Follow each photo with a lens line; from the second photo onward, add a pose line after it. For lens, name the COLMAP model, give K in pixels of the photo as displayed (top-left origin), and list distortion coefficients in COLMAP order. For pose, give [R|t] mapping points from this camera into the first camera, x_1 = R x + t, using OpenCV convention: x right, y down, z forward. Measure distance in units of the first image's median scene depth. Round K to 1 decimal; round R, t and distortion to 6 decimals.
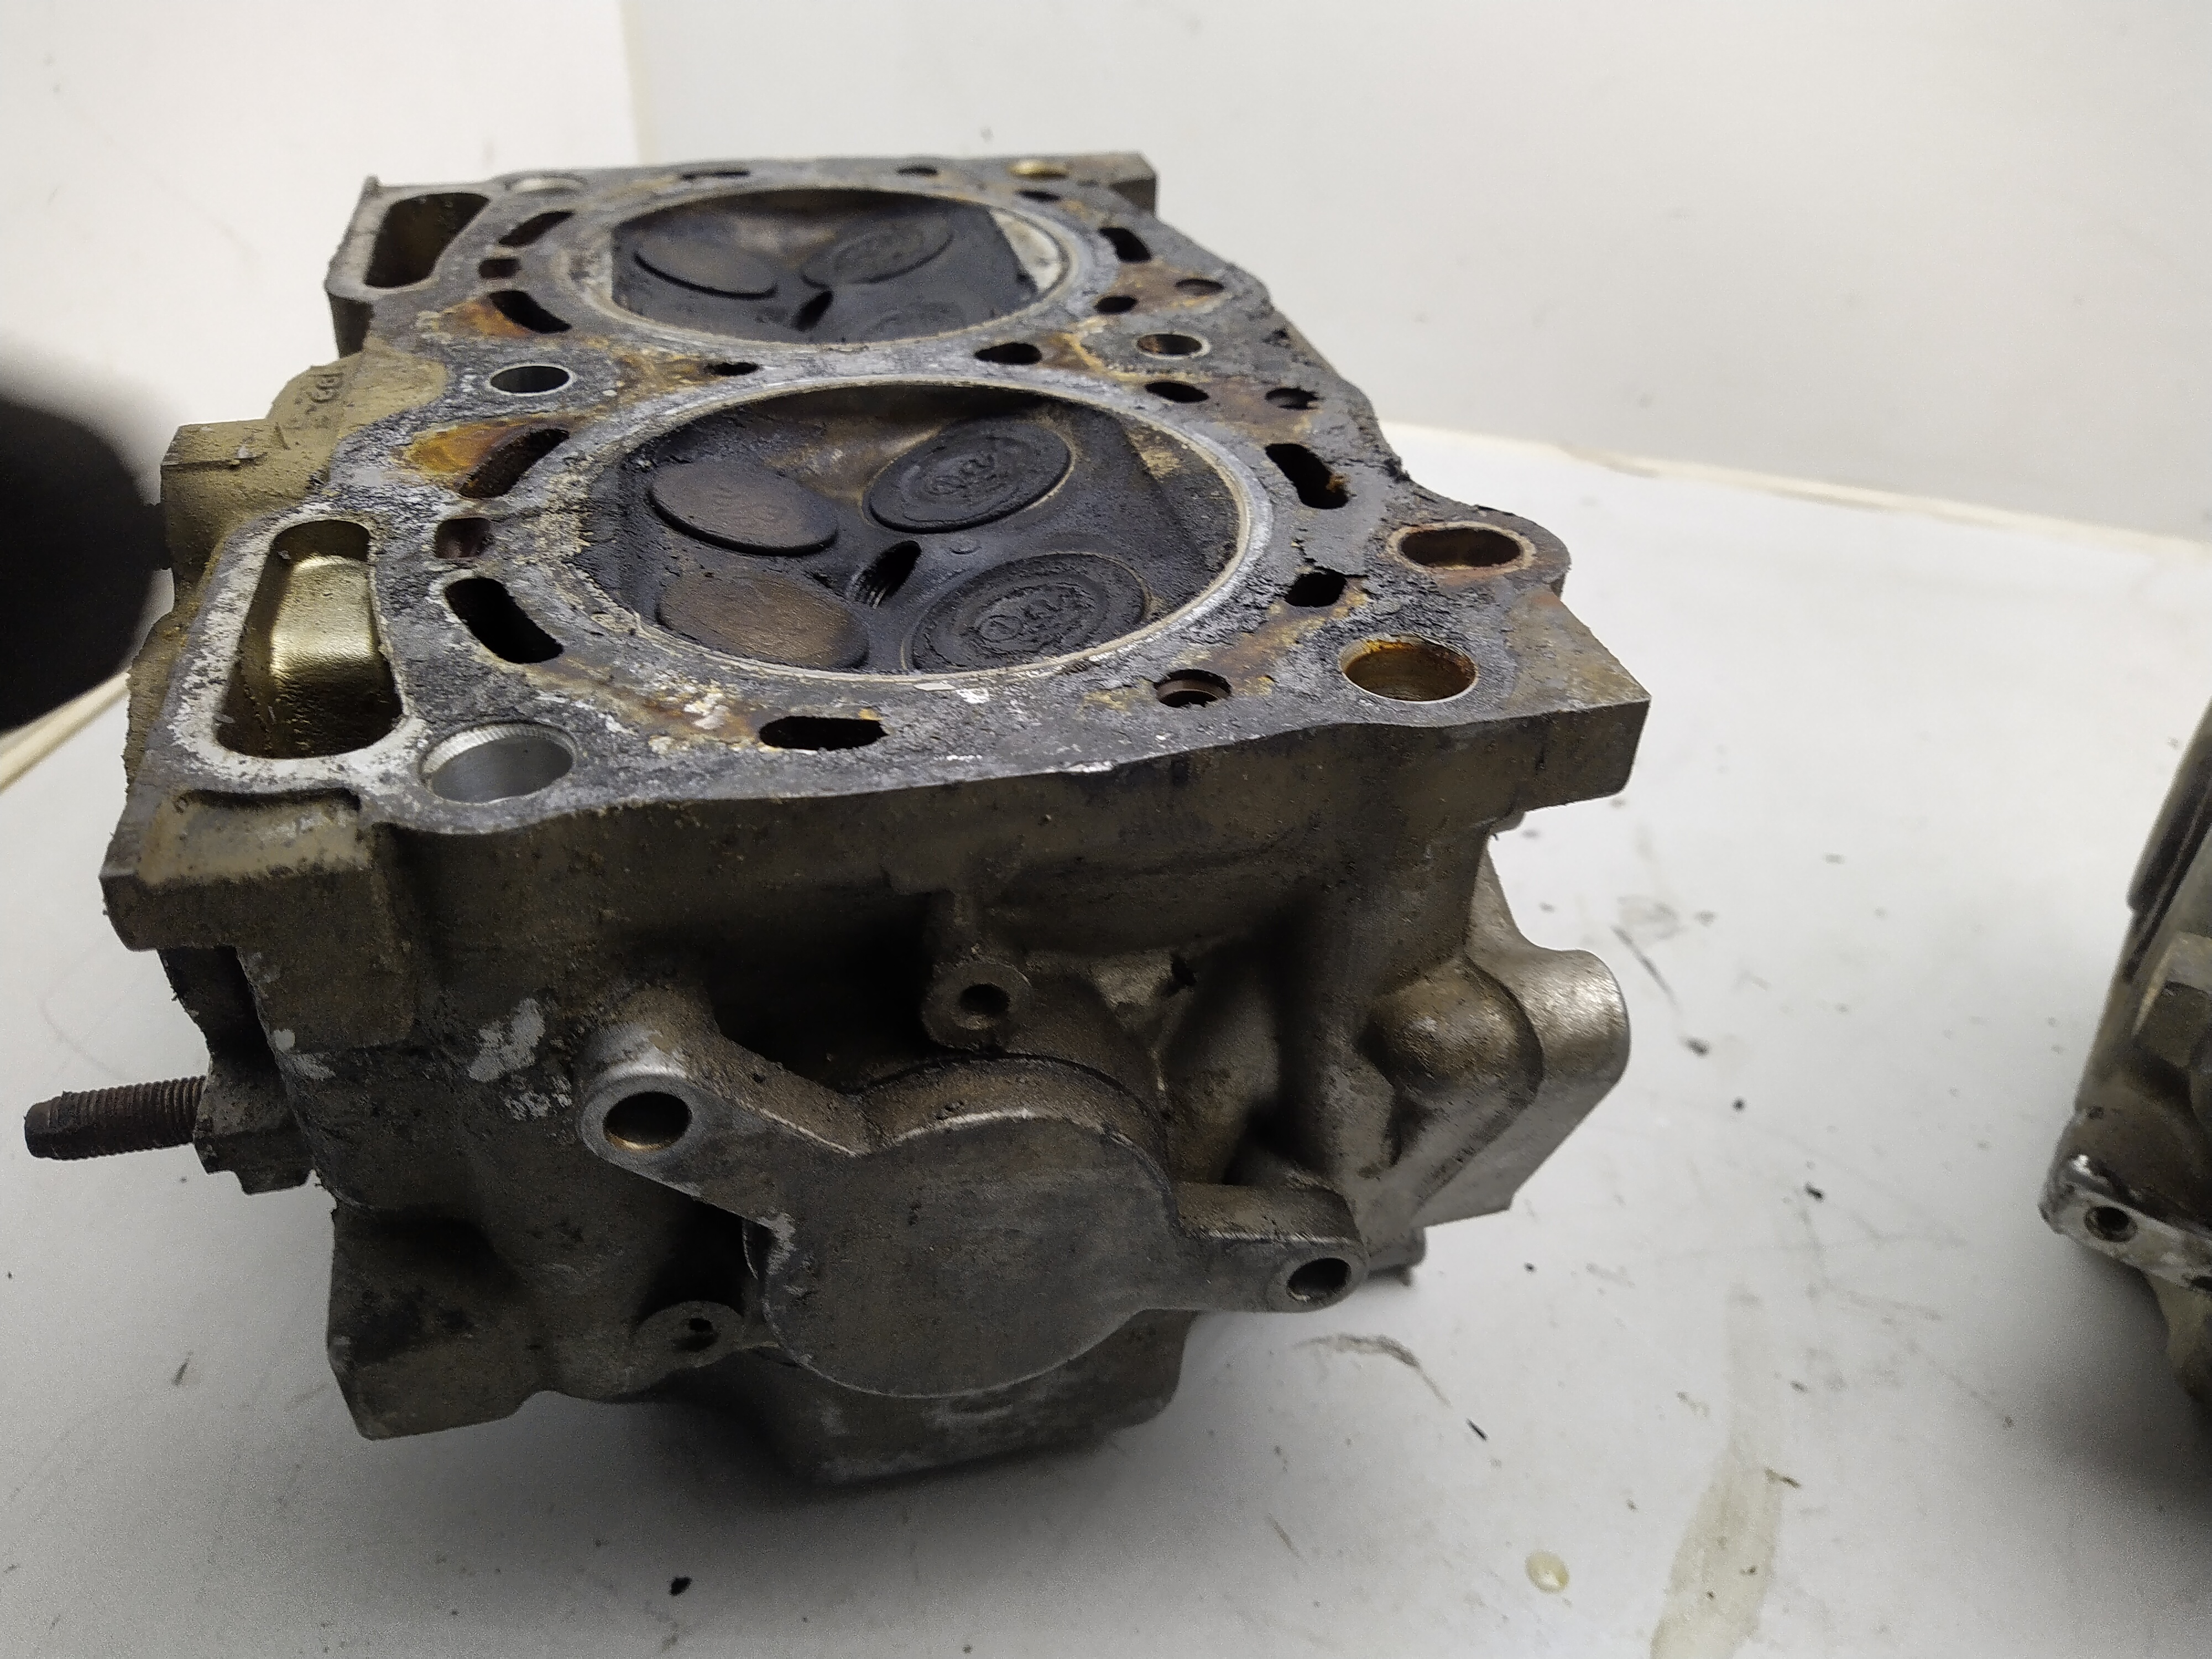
lens RADIAL K [[1671.8, 0, 1113.4], [0, 1671.8, 824.3], [0, 0, 1]] dist [0.066815, -0.137837]
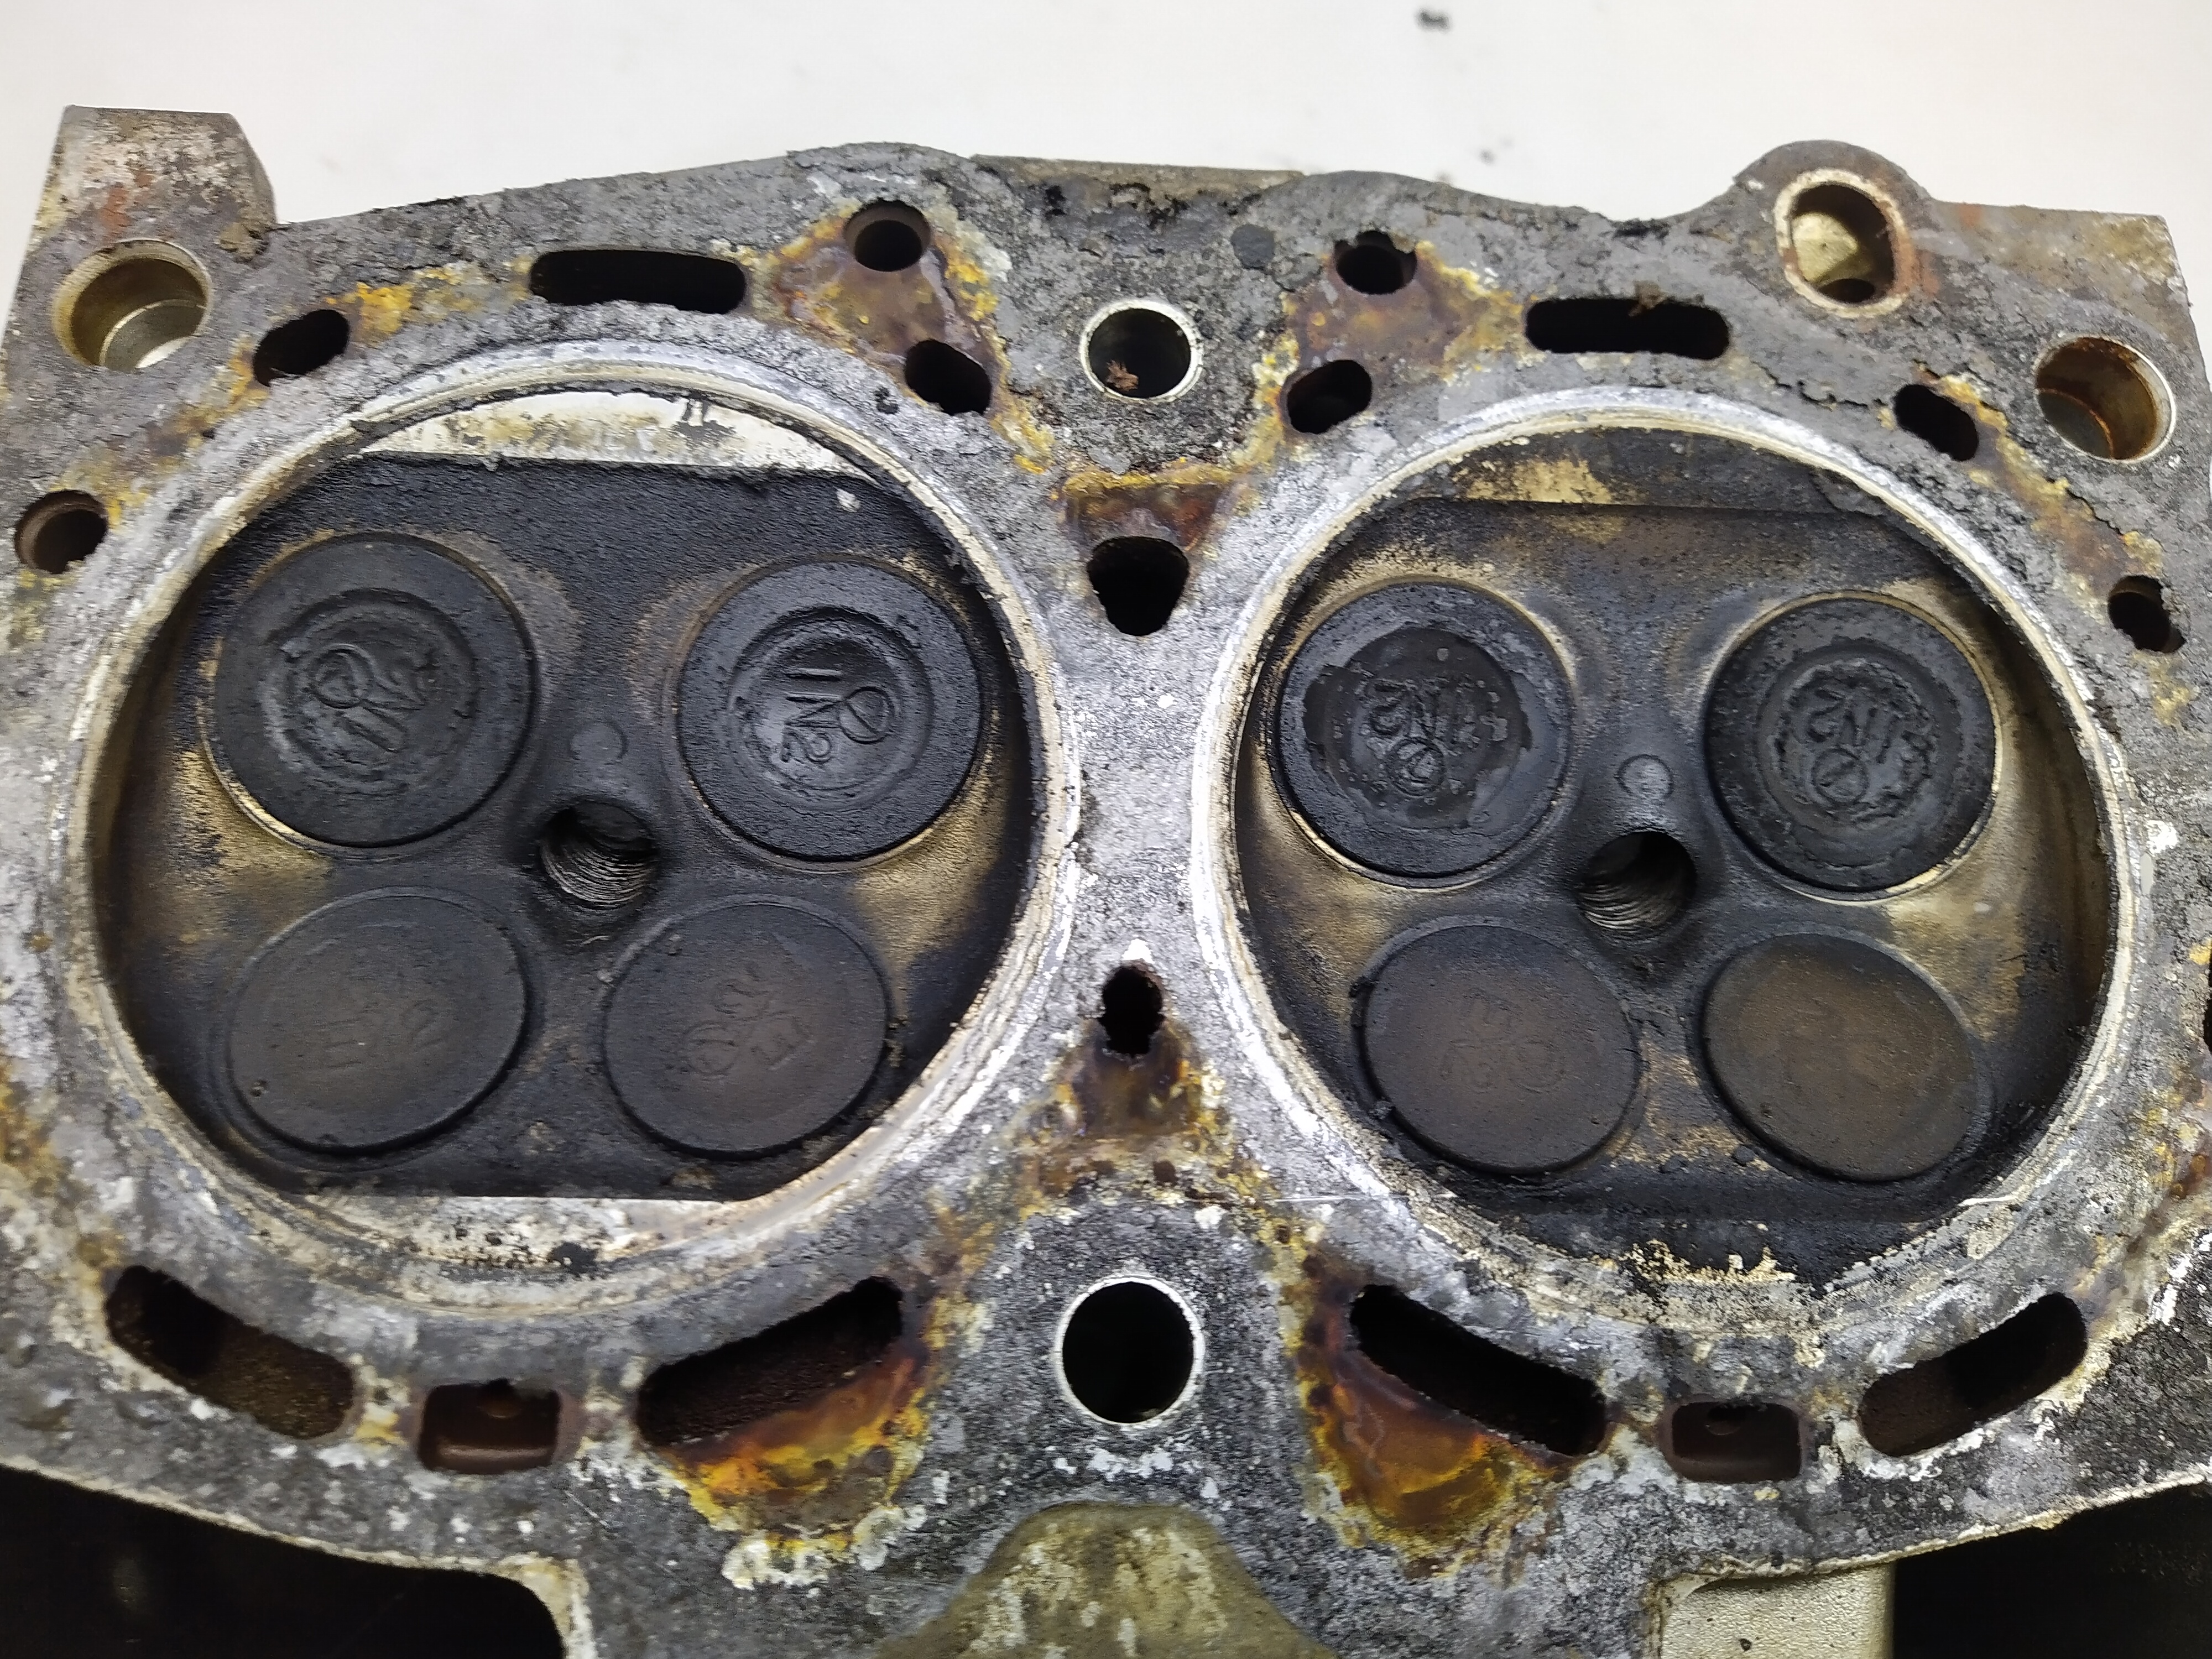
lens RADIAL K [[1671.8, 0, 1113.4], [0, 1671.8, 824.3], [0, 0, 1]] dist [0.066815, -0.137837]
pose [[0.250702, -0.922527, 0.293416, -0.407579], [0.525871, 0.384256, 0.758820, -0.892845], [-0.812778, -0.035939, 0.581464, 0.793661]]
